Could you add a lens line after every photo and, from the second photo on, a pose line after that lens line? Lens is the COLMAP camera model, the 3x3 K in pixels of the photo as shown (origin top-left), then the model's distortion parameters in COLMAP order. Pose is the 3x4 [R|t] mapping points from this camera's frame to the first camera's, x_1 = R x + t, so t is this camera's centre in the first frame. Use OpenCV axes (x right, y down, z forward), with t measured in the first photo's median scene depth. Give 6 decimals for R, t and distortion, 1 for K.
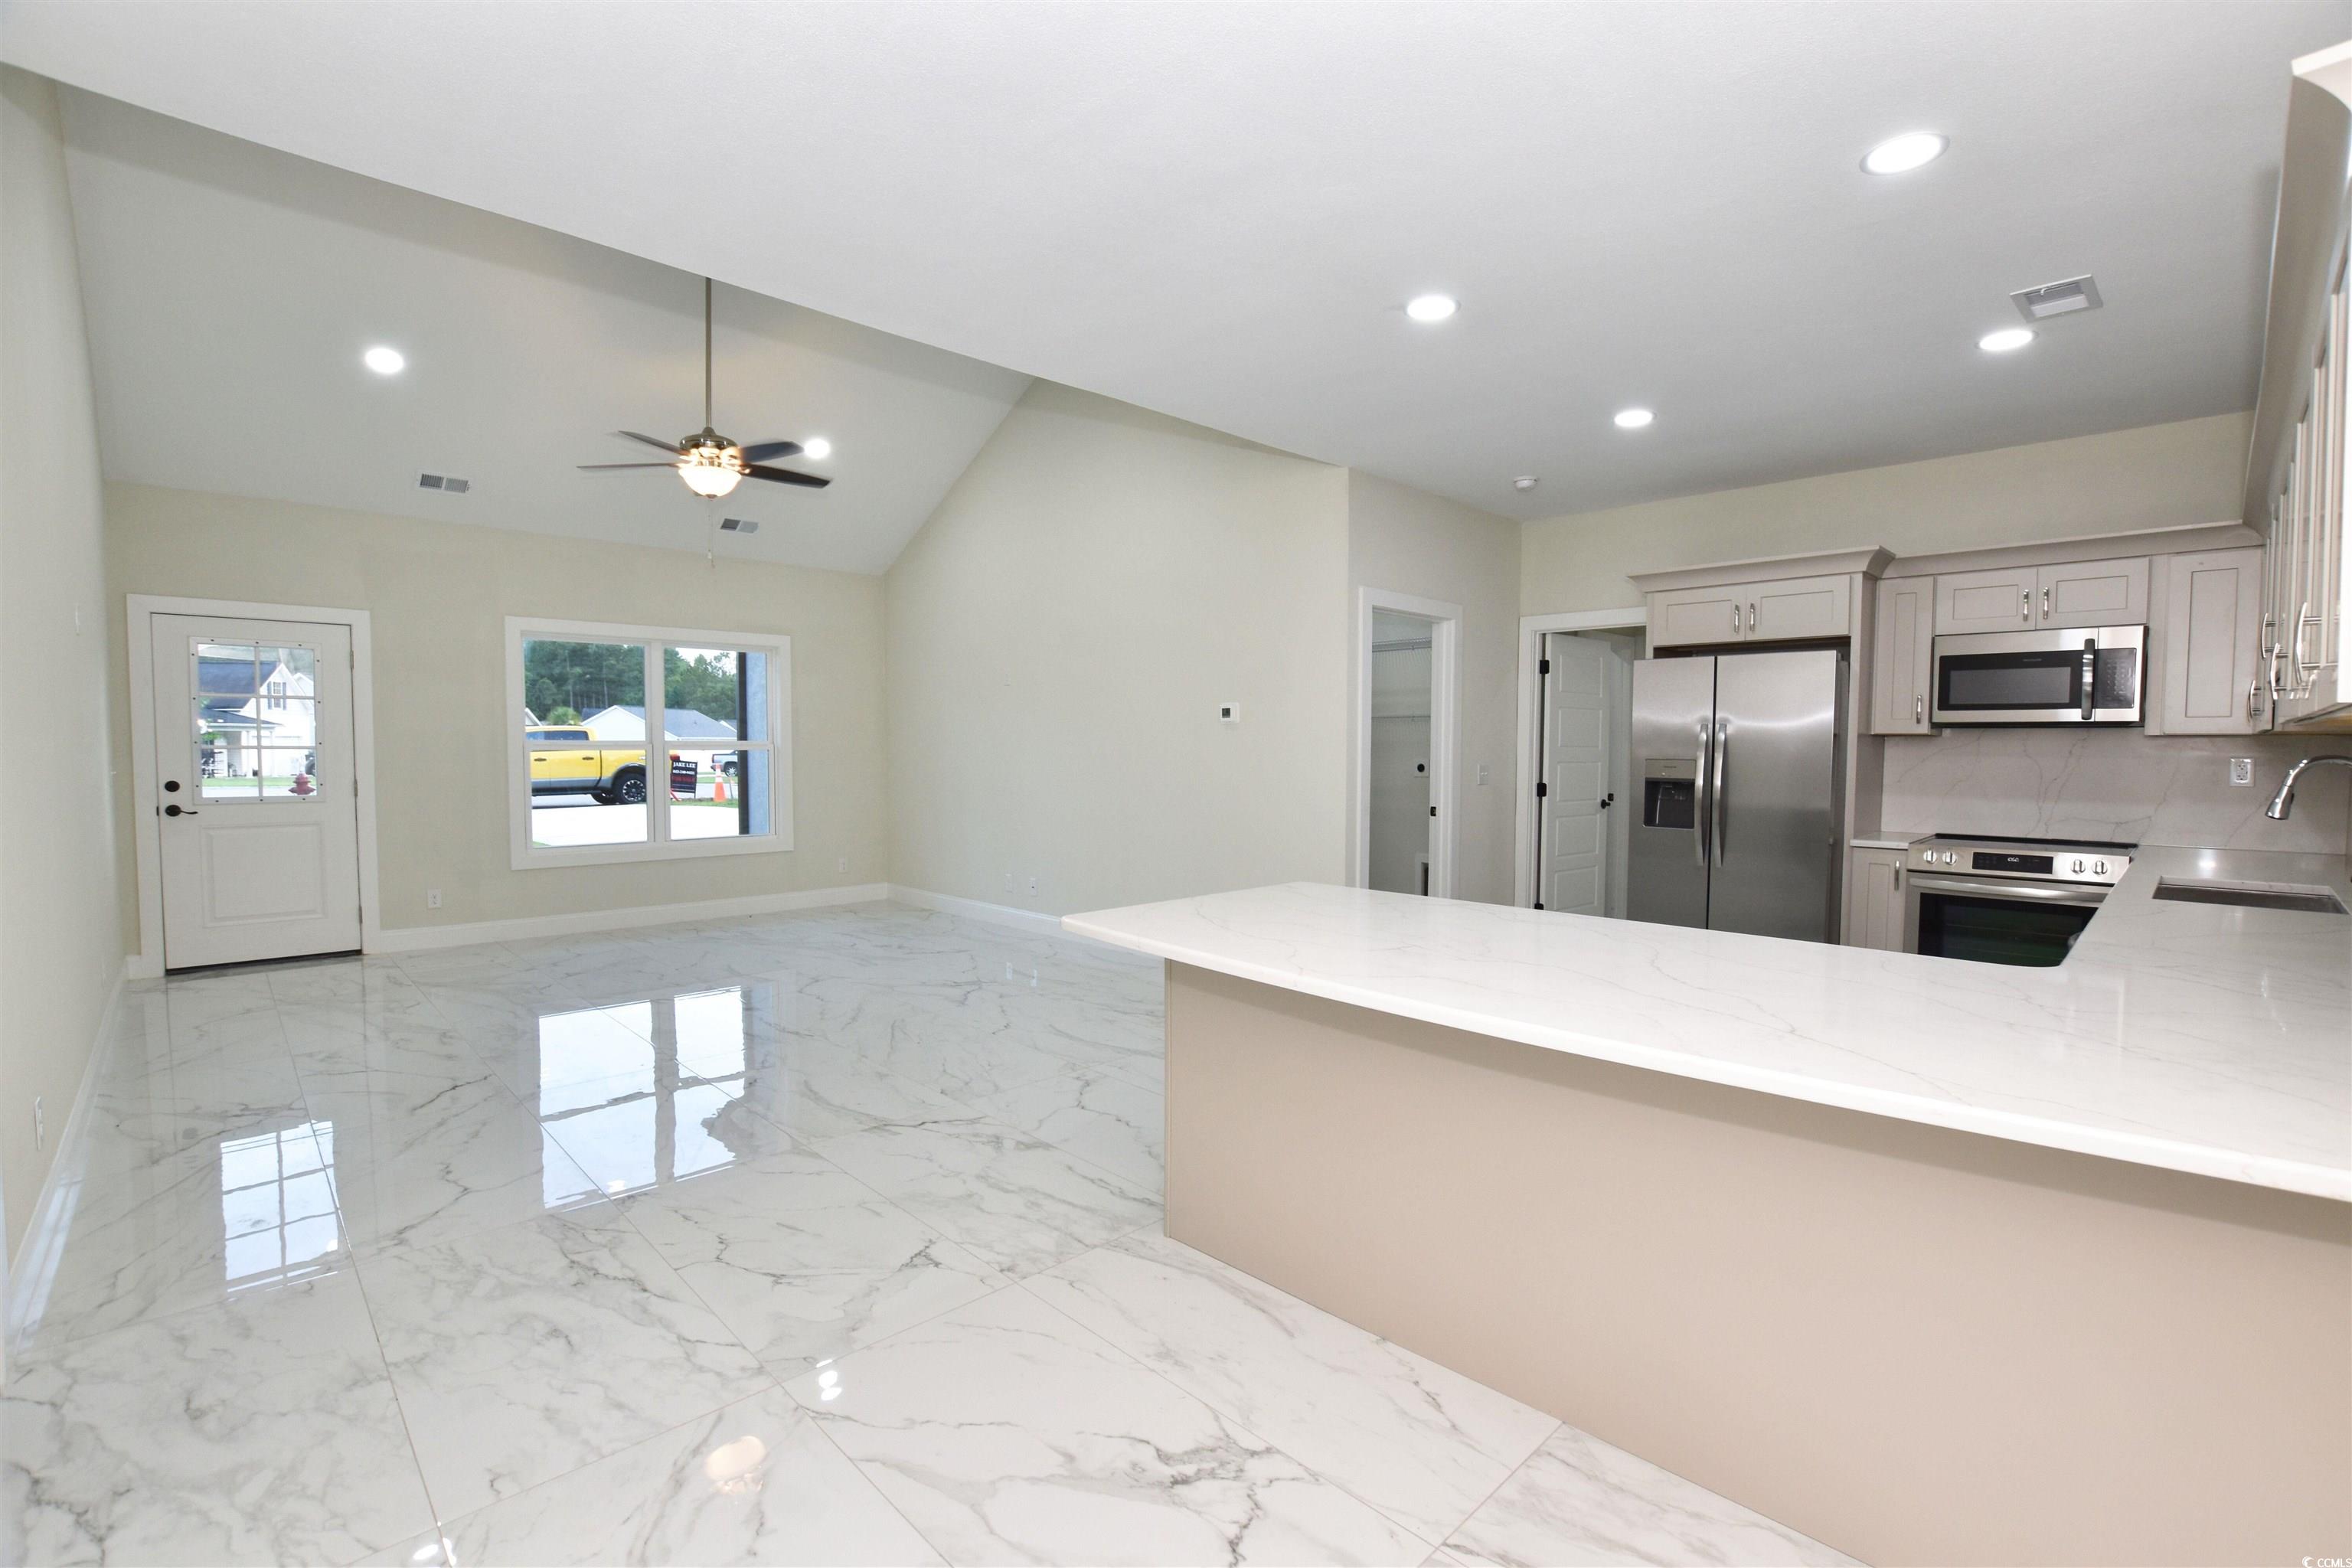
lens RADIAL K [[1031.7, 0, 1170.3], [0, 1031.7, 784.8], [0, 0, 1]] dist [-0.022468, 0.002100]
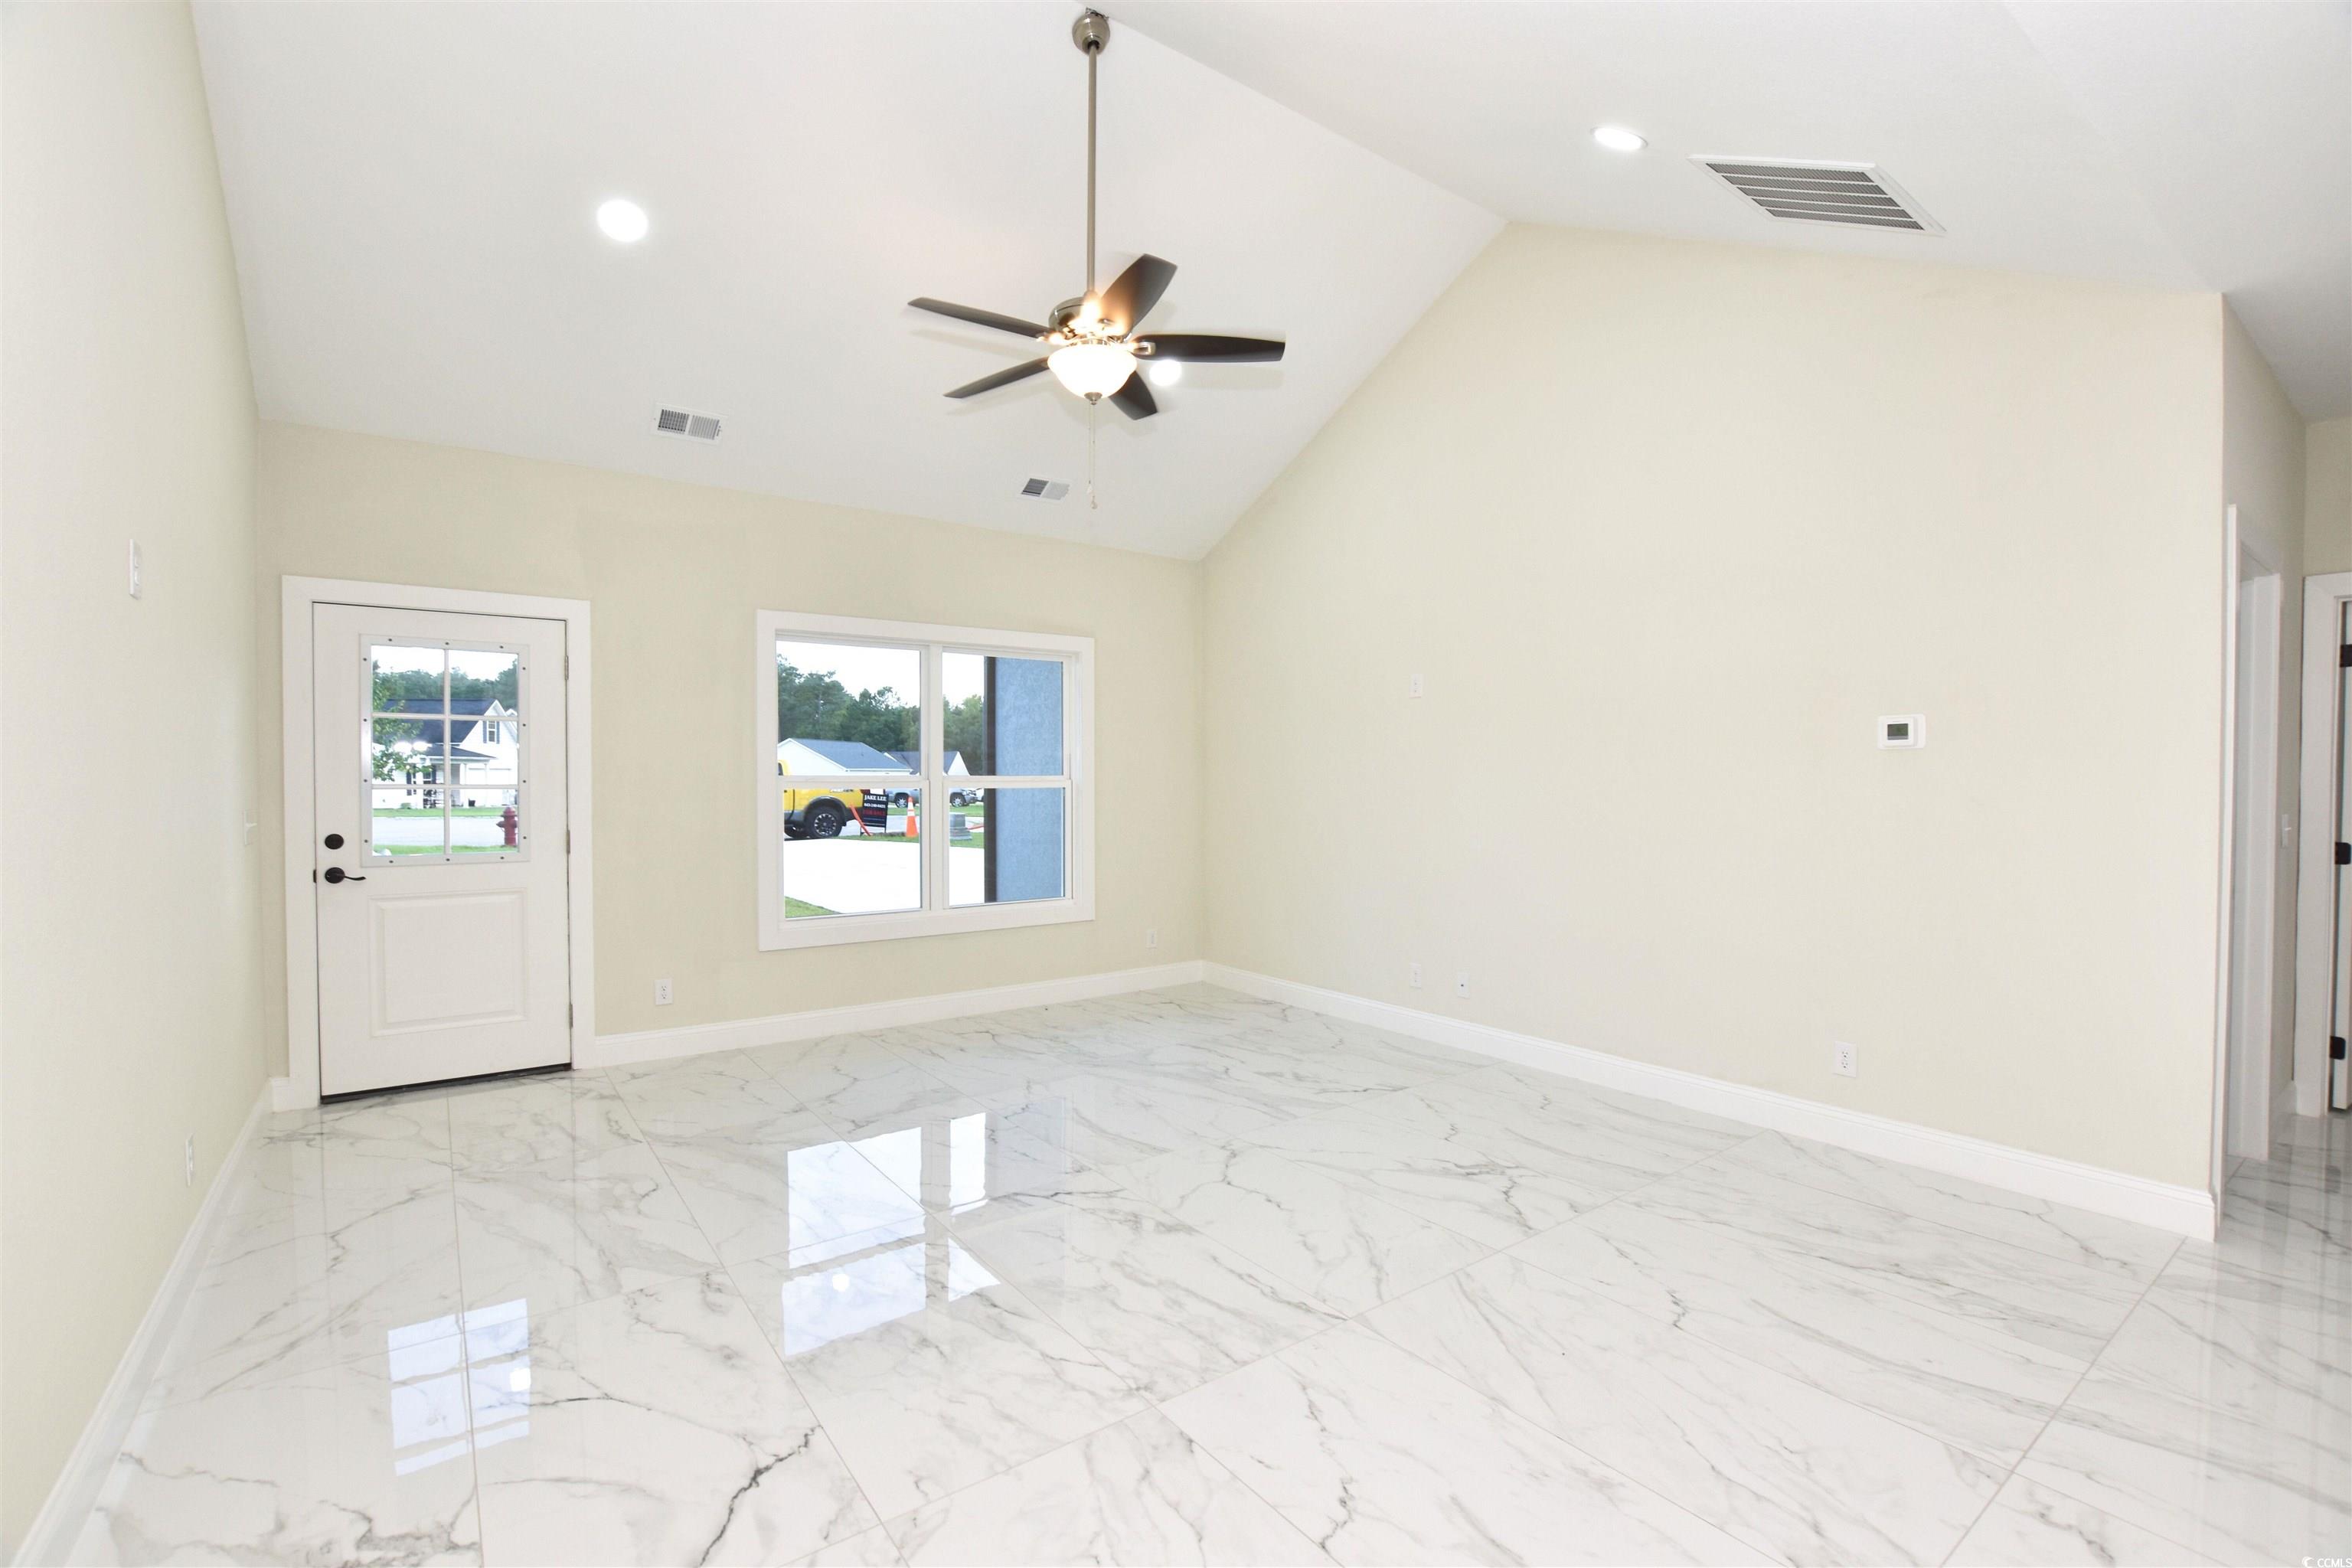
lens RADIAL K [[1031.7, 0, 1179.3], [0, 1031.7, 783.2], [0, 0, 1]] dist [-0.022468, 0.002100]
pose [[0.991656, -0.001002, -0.128907, -0.299631], [-0.003009, 0.999517, -0.030915, -0.019497], [0.128876, 0.031045, 0.991175, 0.361981]]
